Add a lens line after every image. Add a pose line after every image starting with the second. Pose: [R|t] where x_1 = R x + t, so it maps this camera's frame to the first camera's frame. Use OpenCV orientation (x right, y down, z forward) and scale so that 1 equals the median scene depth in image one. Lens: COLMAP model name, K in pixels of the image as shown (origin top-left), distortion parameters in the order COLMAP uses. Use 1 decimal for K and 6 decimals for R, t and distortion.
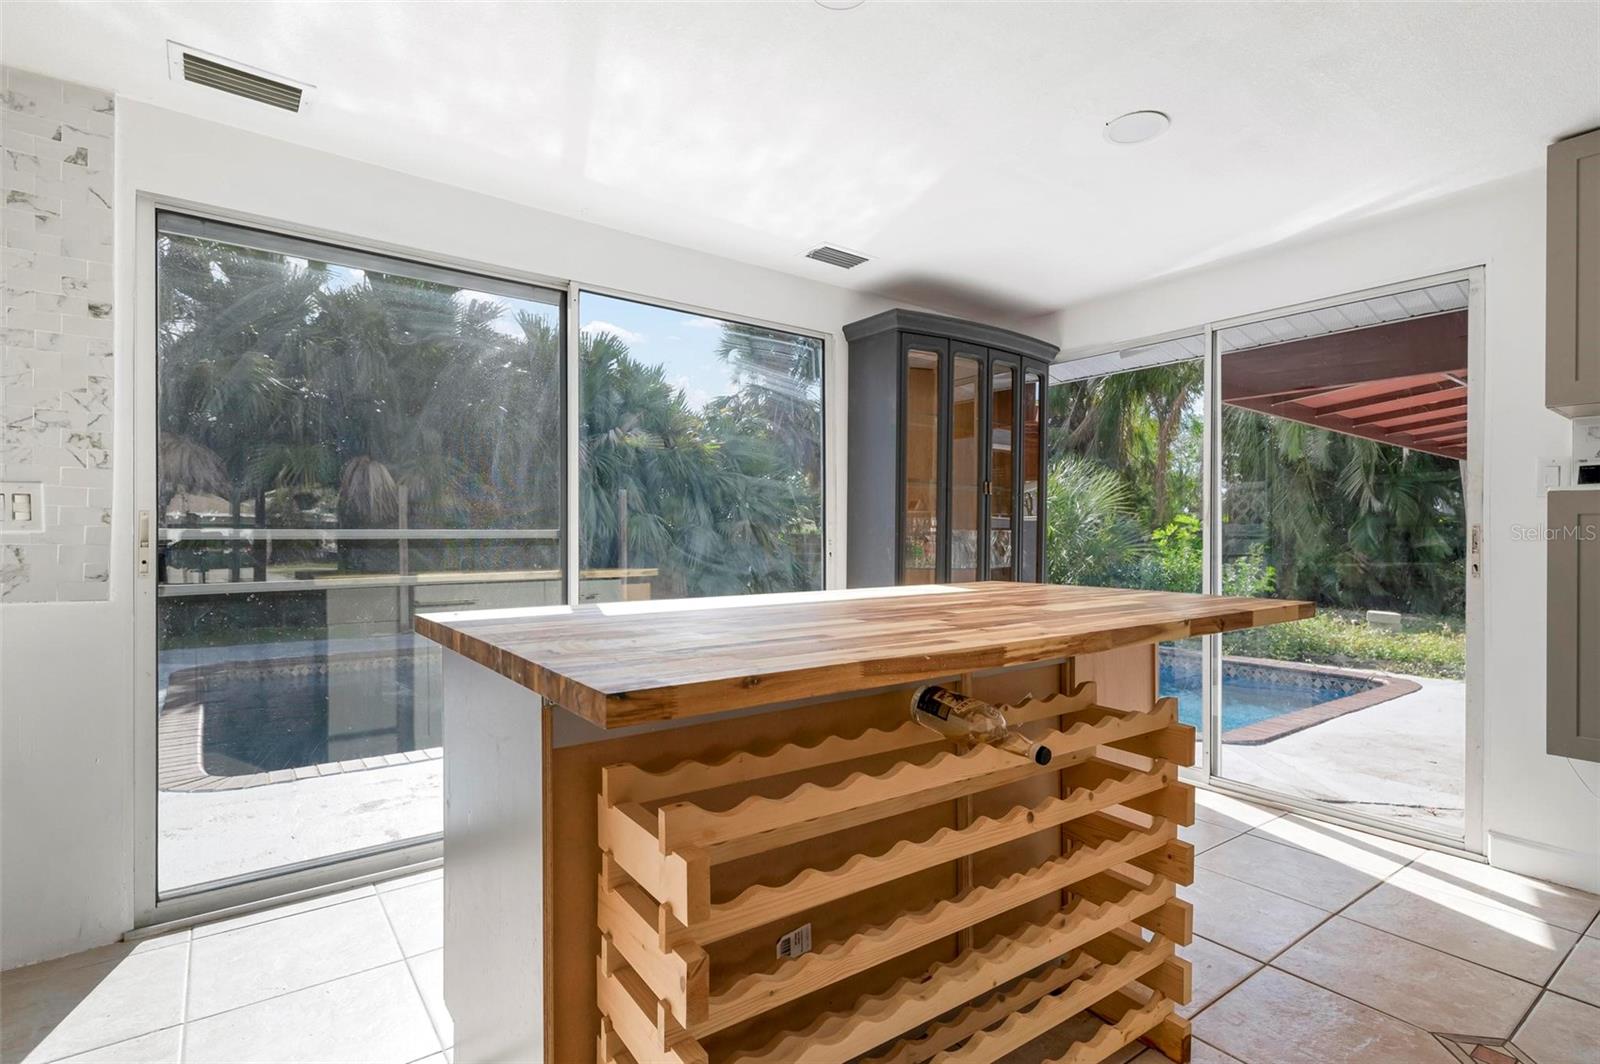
lens RADIAL K [[759.6, 0, 800.0], [0, 759.6, 532.0], [0, 0, 1]] dist [0.028405, -0.000086]
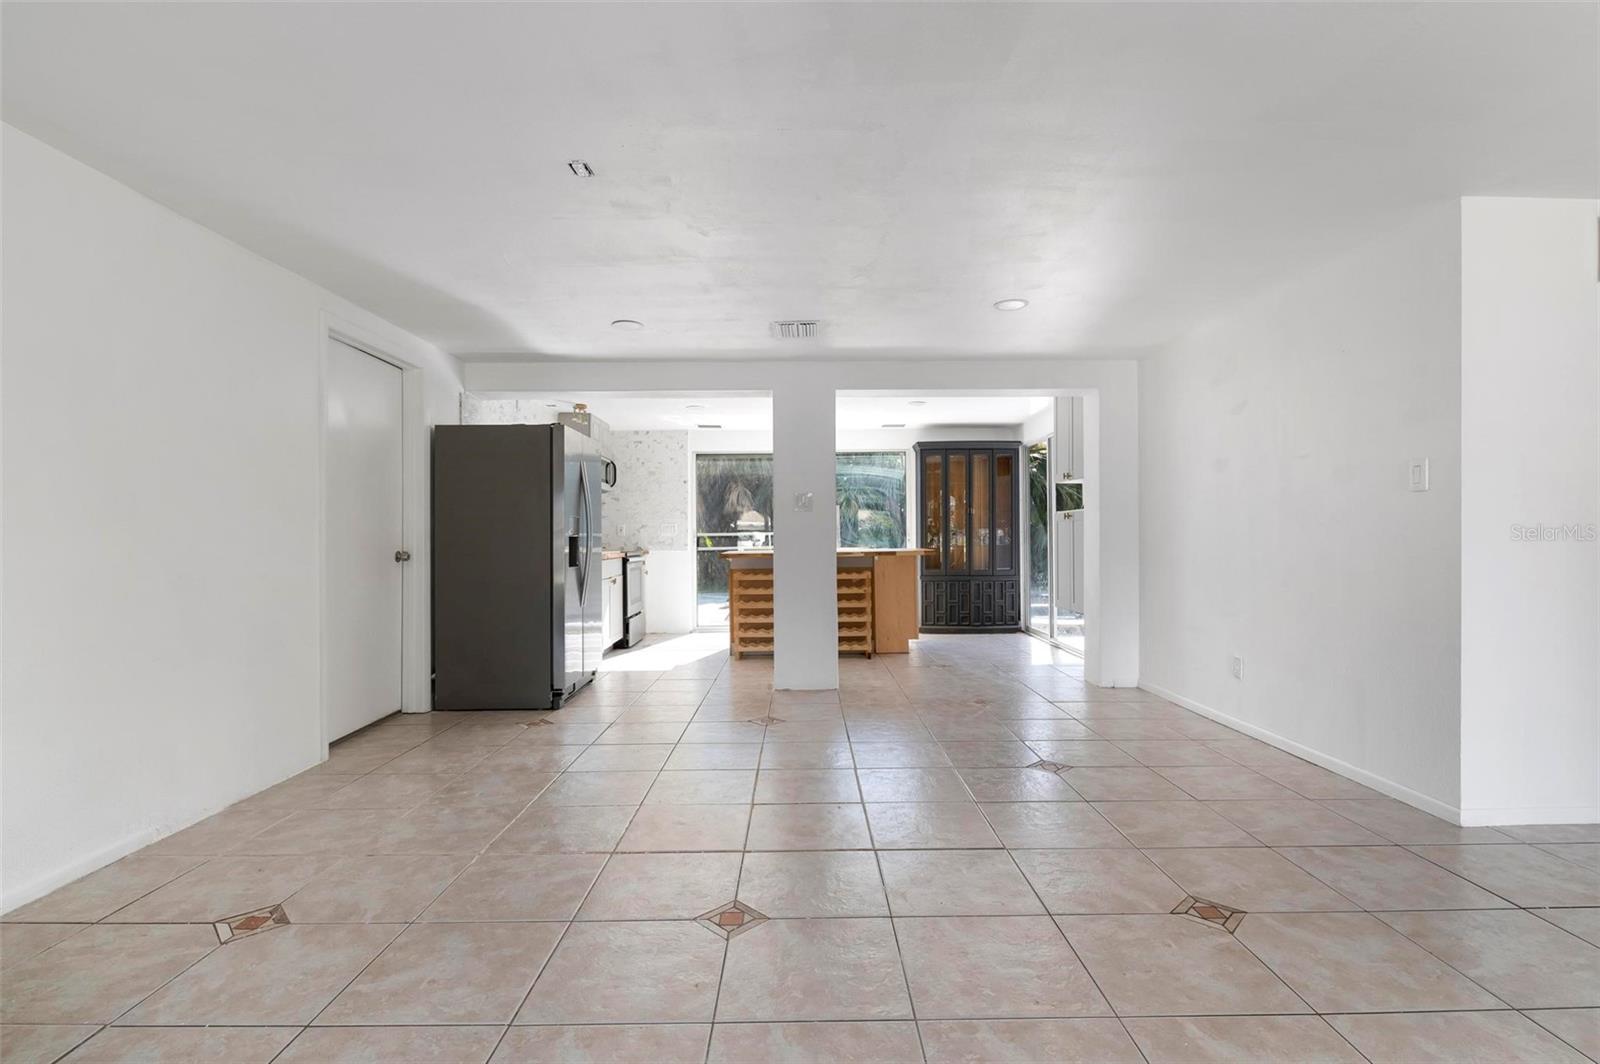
lens RADIAL K [[782.0, 0, 801.6], [0, 782.0, 537.0], [0, 0, 1]] dist [0.001807, -0.000579]
pose [[0.802277, -0.009950, -0.596869, 2.058196], [0.015319, 0.999875, 0.003923, 0.007159], [0.596755, -0.012291, 0.802329, -1.960175]]
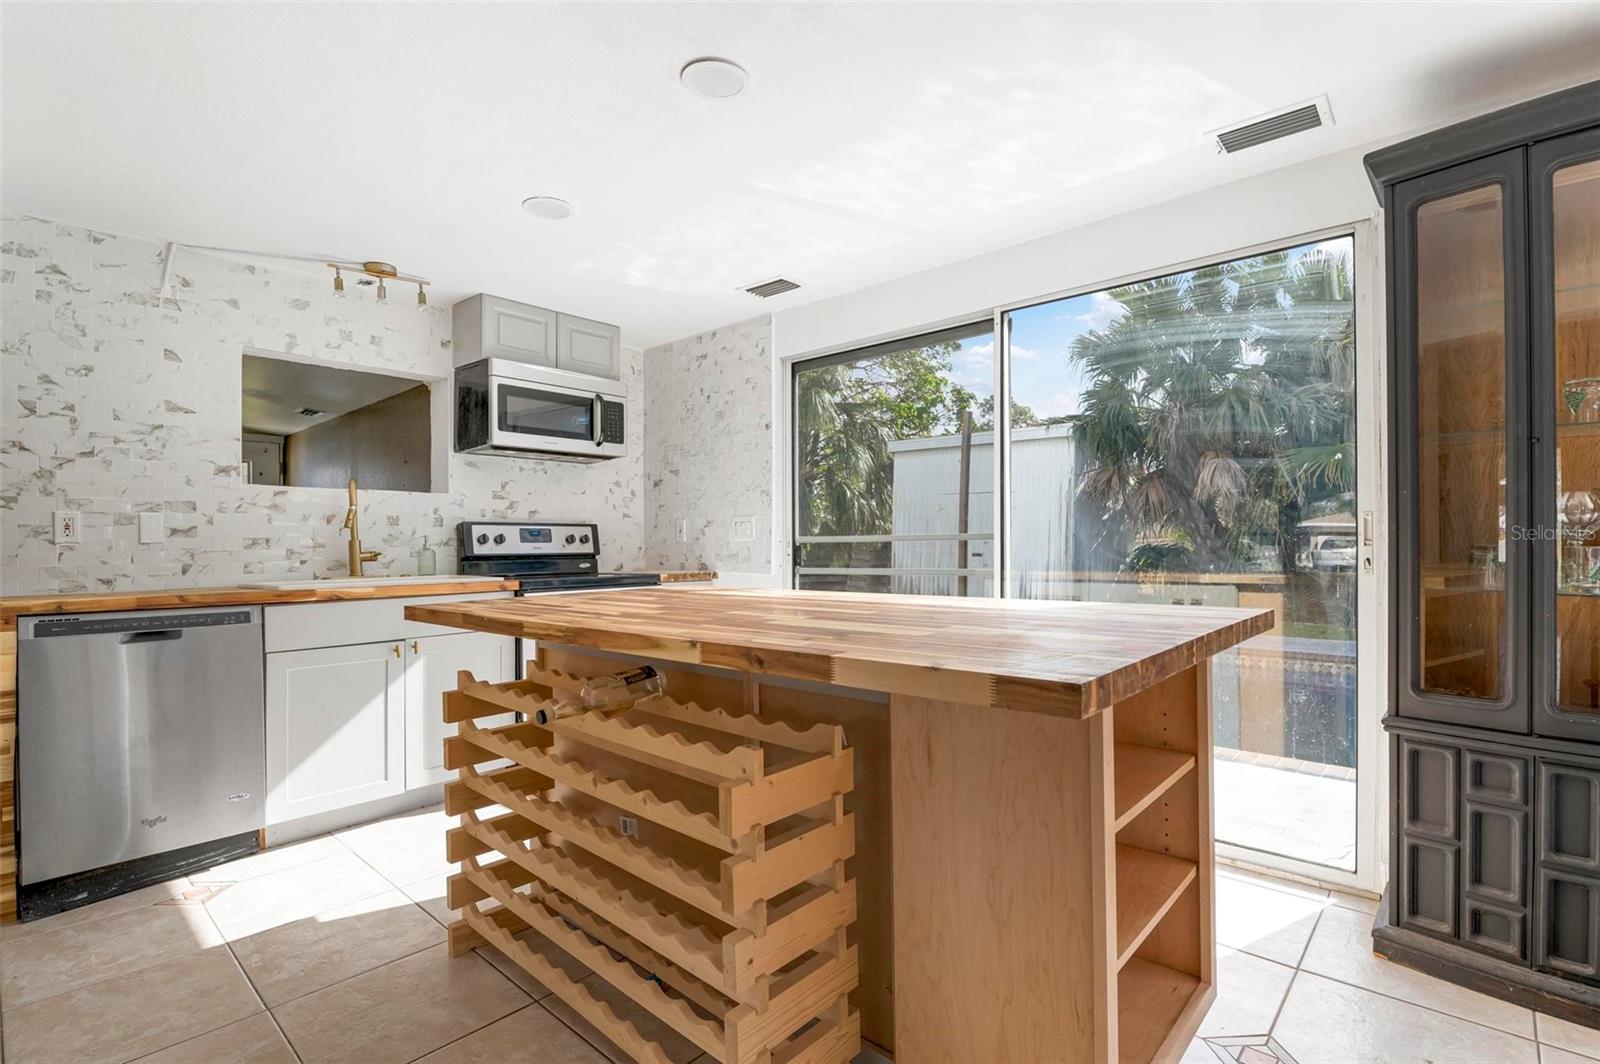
lens RADIAL K [[738.5, 0, 817.2], [0, 738.5, 538.9], [0, 0, 1]] dist [0.002546, -0.000088]
pose [[0.217739, -0.008086, -0.975973, 0.912617], [0.012075, 0.999911, -0.005591, 0.011855], [0.975932, -0.010567, 0.217818, 0.683537]]
